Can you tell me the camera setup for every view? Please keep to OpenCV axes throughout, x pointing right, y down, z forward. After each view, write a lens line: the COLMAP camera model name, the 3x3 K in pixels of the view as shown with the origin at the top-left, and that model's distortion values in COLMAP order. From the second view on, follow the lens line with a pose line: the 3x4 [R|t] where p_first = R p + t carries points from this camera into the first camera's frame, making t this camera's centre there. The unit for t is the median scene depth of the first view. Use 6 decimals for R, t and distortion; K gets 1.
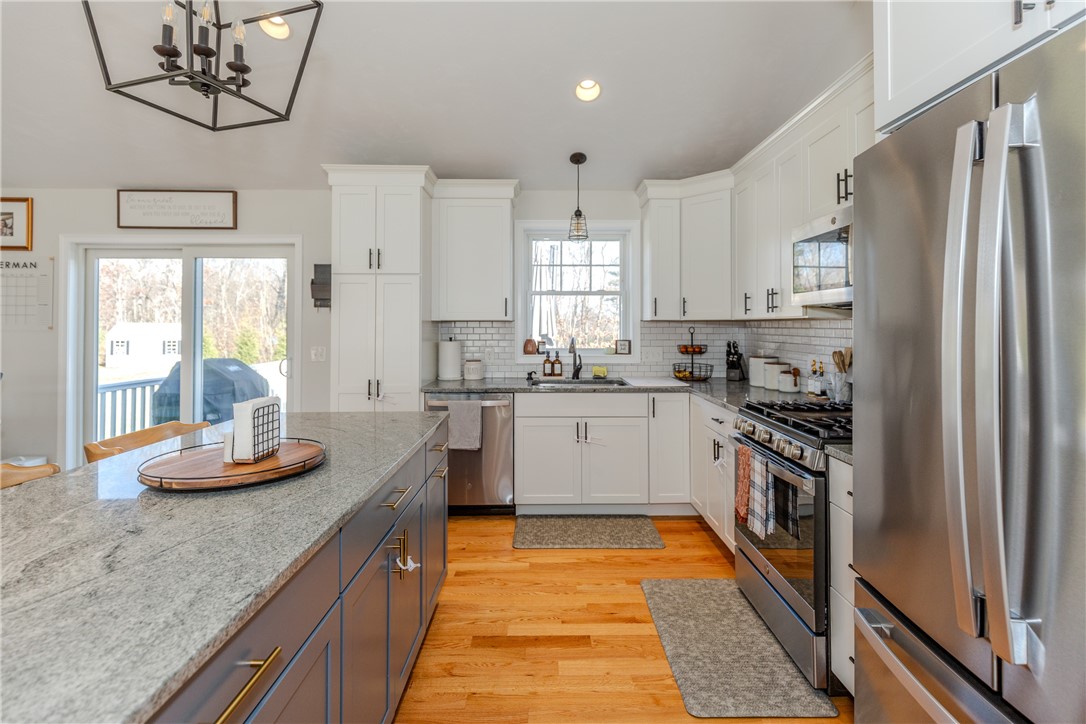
lens RADIAL K [[491.9, 0, 503.3], [0, 491.9, 313.9], [0, 0, 1]] dist [0.003099, -0.000625]
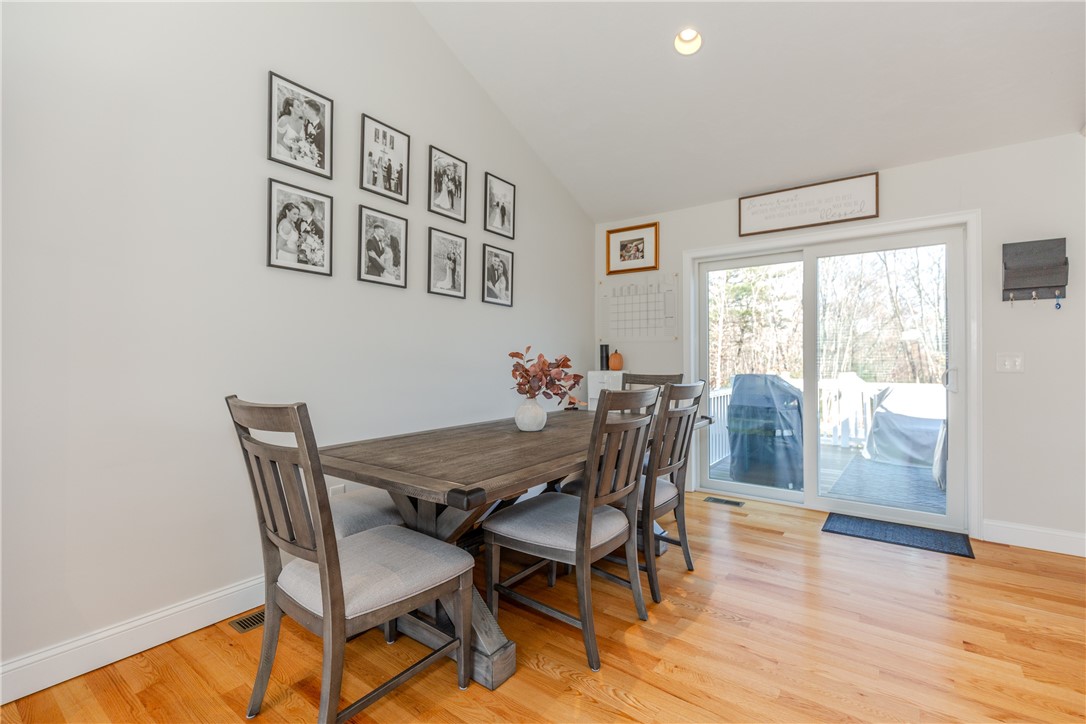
lens RADIAL K [[491.9, 0, 548.1], [0, 491.9, 357.1], [0, 0, 1]] dist [0.003099, -0.000625]
pose [[0.788700, -0.005771, -0.614751, -0.483700], [0.012358, 0.999903, 0.006469, 0.060529], [0.614654, -0.012699, 0.788695, -0.032496]]
